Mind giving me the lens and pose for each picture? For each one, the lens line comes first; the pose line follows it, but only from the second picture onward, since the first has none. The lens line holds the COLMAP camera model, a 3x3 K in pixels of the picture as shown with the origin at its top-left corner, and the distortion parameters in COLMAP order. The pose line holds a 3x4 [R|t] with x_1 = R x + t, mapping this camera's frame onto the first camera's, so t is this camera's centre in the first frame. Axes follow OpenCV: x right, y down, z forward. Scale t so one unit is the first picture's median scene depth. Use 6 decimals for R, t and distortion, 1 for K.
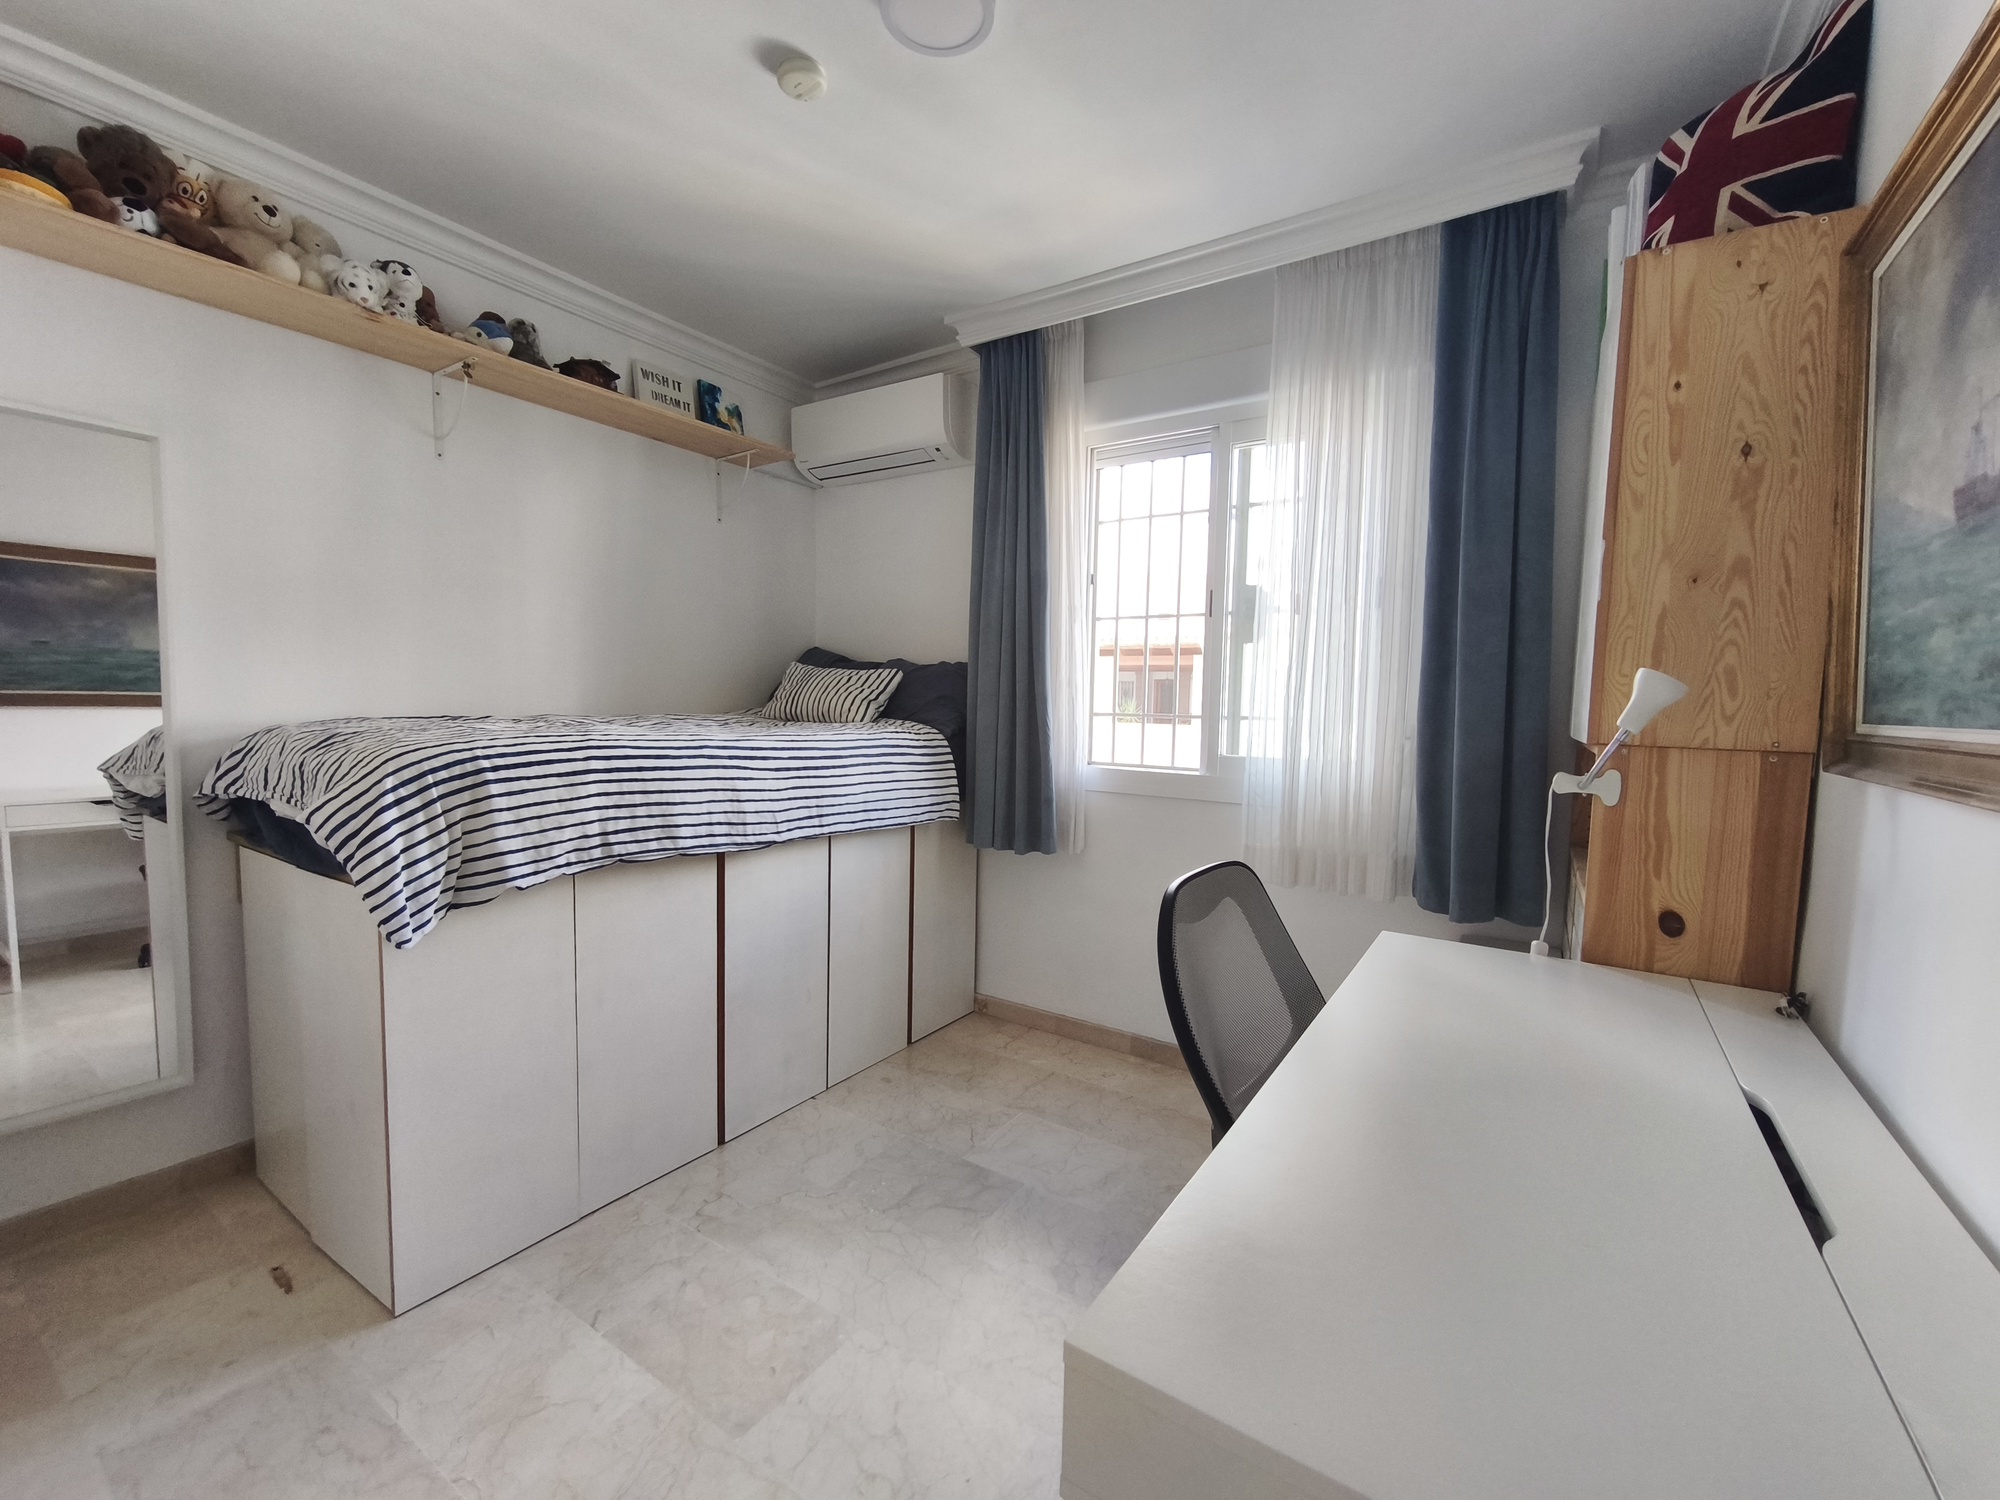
lens RADIAL K [[835.3, 0, 995.2], [0, 835.3, 757.4], [0, 0, 1]] dist [-0.001749, -0.000609]
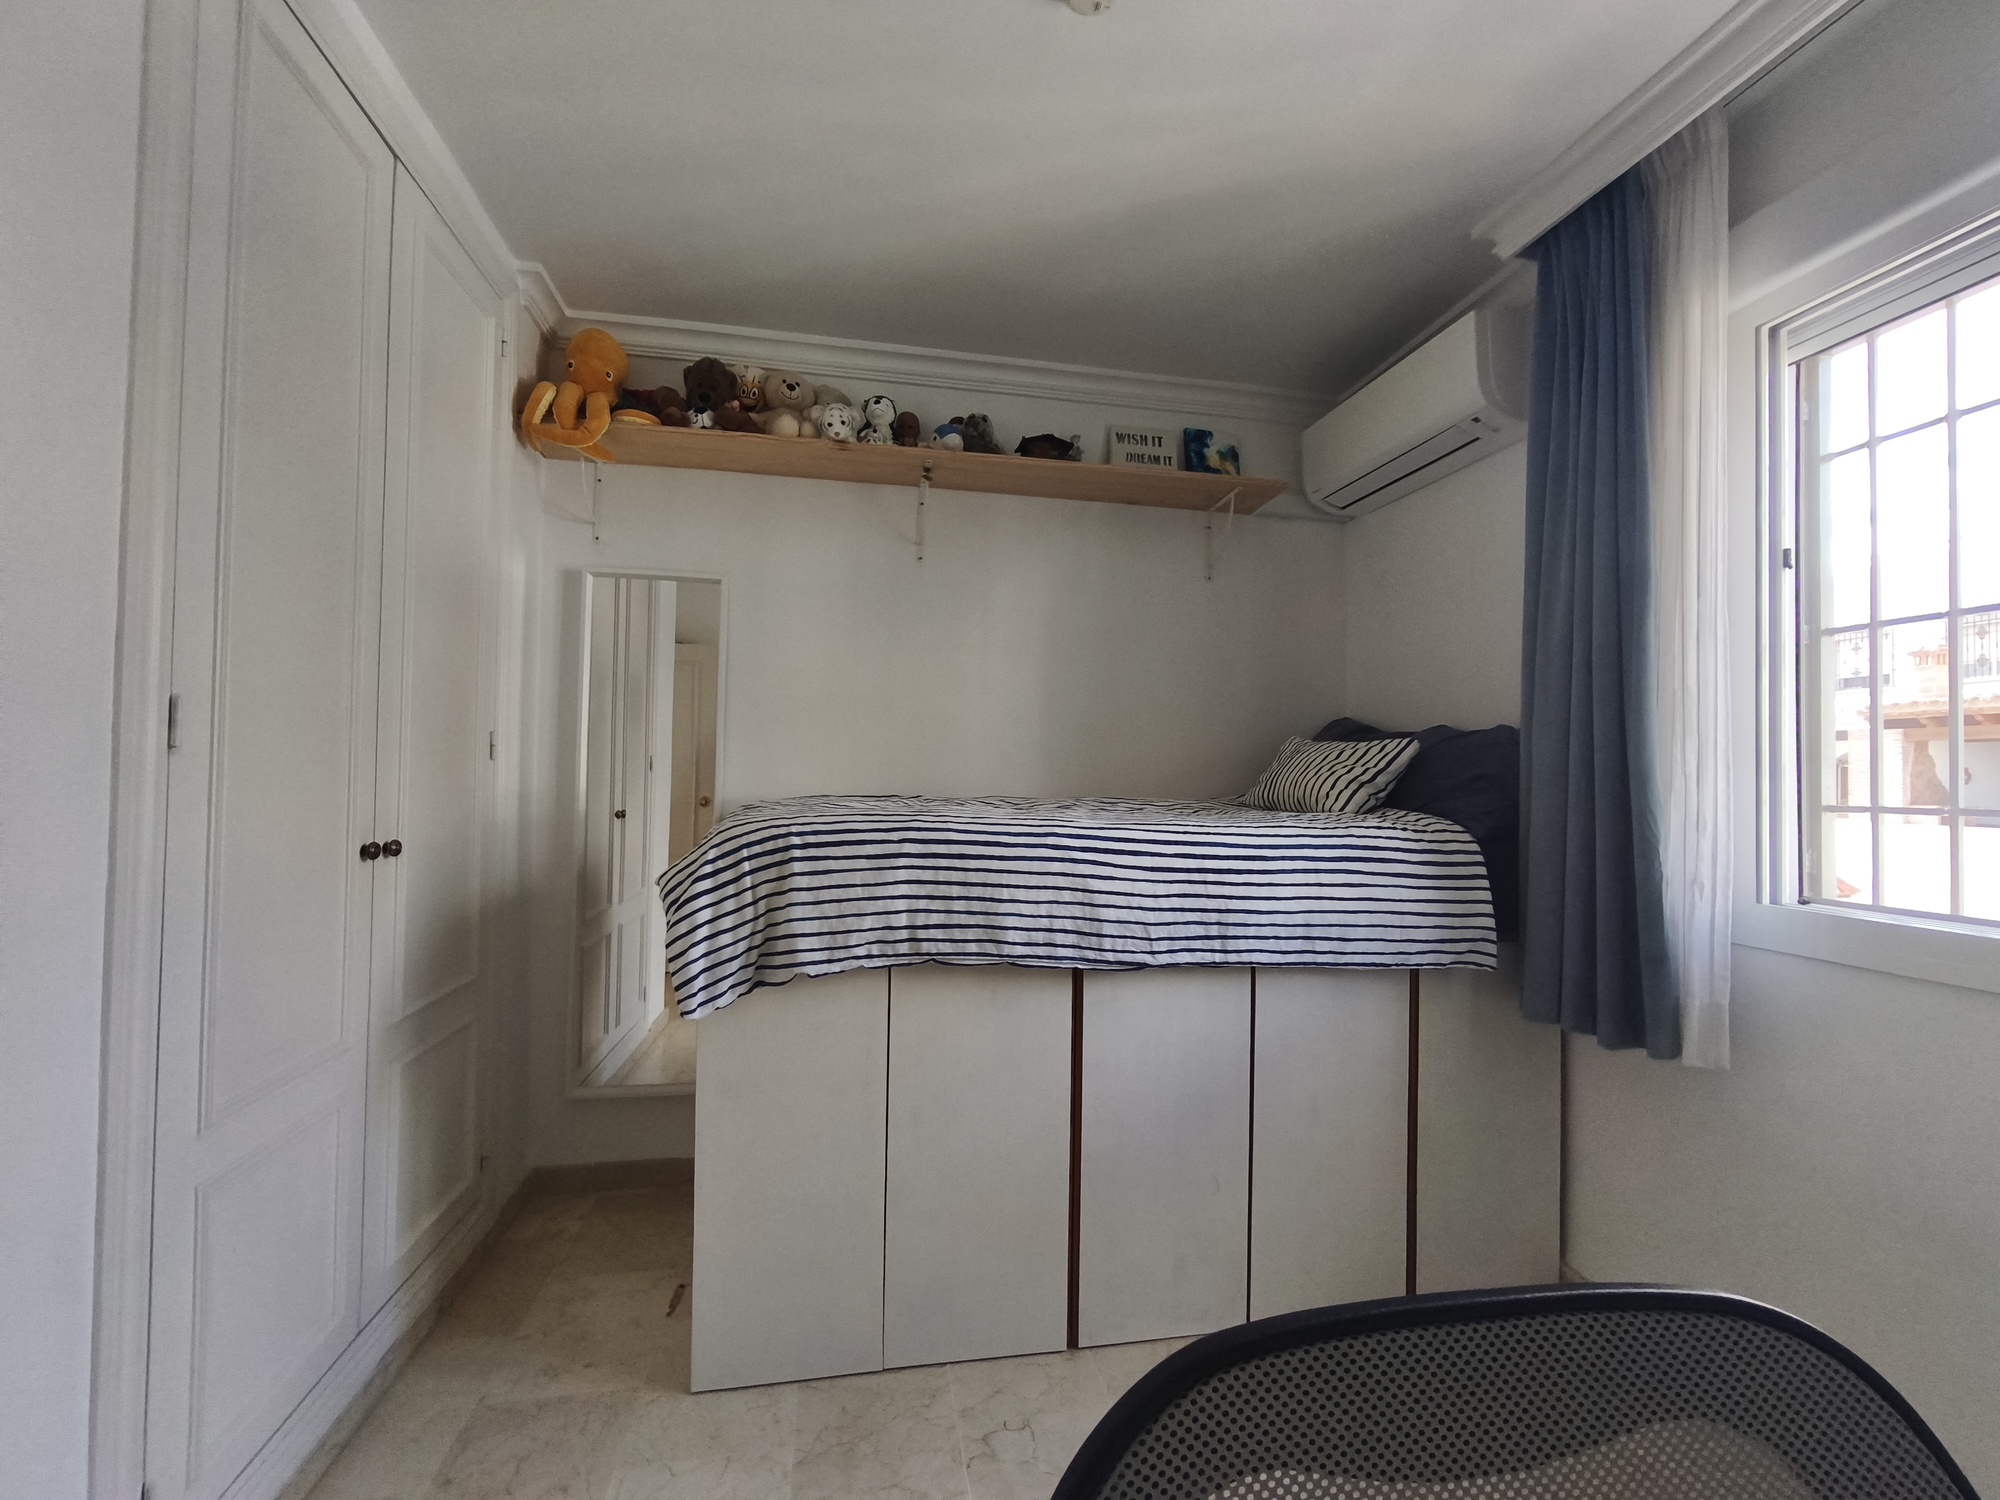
lens RADIAL K [[835.3, 0, 995.2], [0, 835.3, 757.4], [0, 0, 1]] dist [-0.001749, -0.000609]
pose [[0.694656, -0.023758, -0.718950, 0.221916], [-0.055155, 0.994753, -0.086163, -0.015373], [0.717225, 0.099507, 0.689701, 0.411296]]
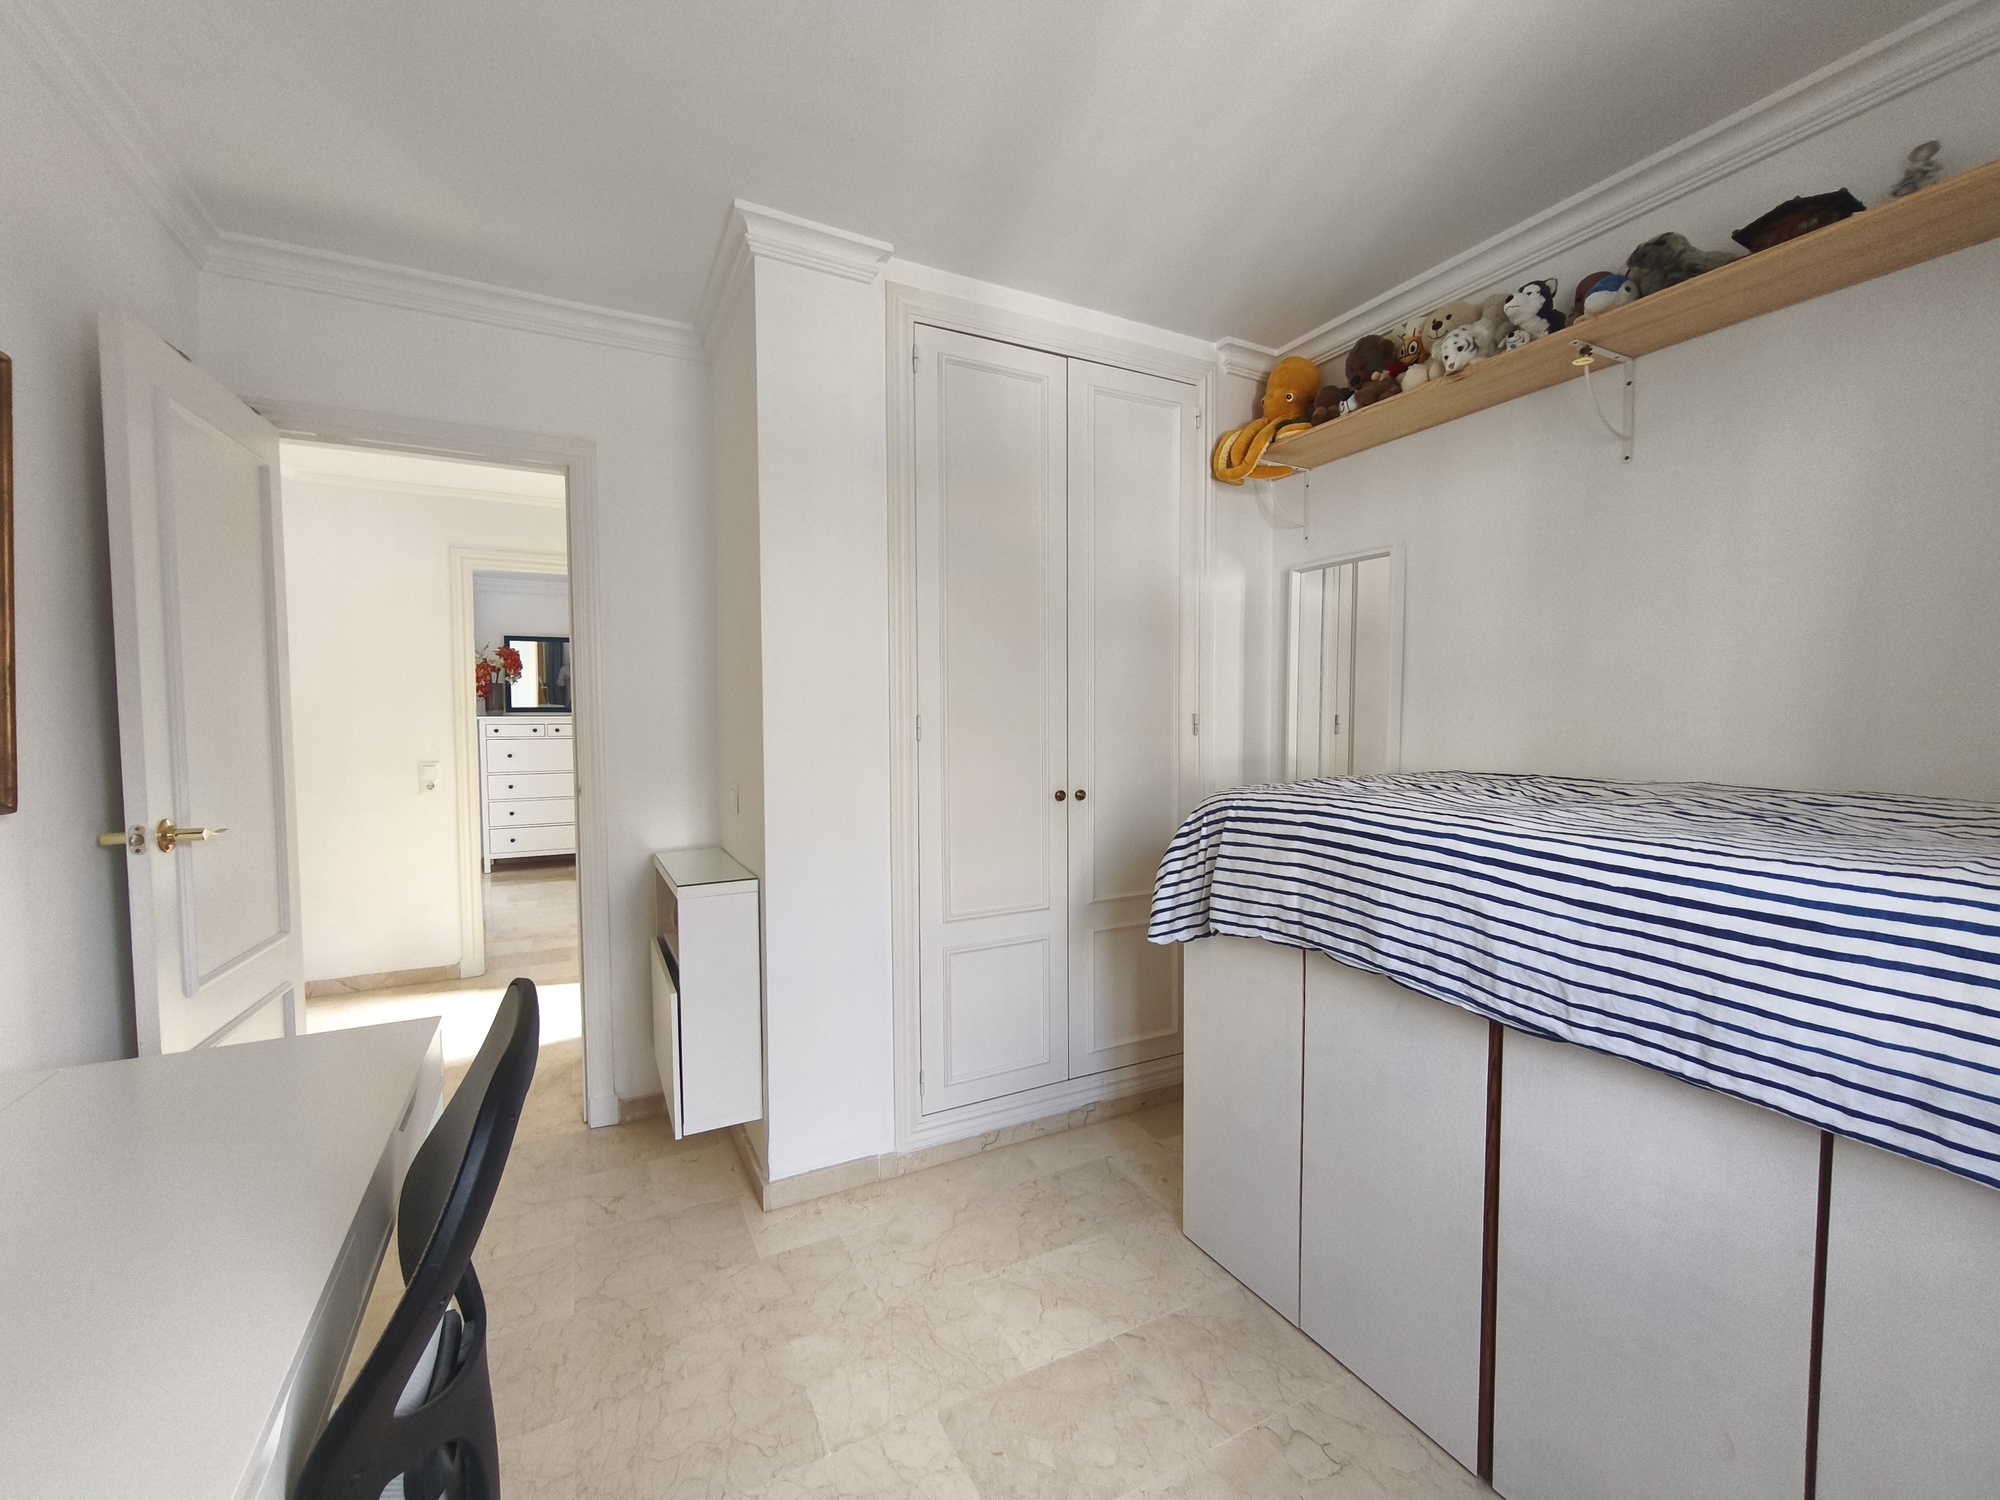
lens RADIAL K [[831.2, 0, 994.2], [0, 831.2, 757.7], [0, 0, 1]] dist [0.000783, -0.002629]
pose [[-0.481854, 0.024194, -0.875918, 0.428783], [-0.068981, 0.995469, 0.065444, -0.099296], [0.873532, 0.091956, -0.478002, 1.062962]]
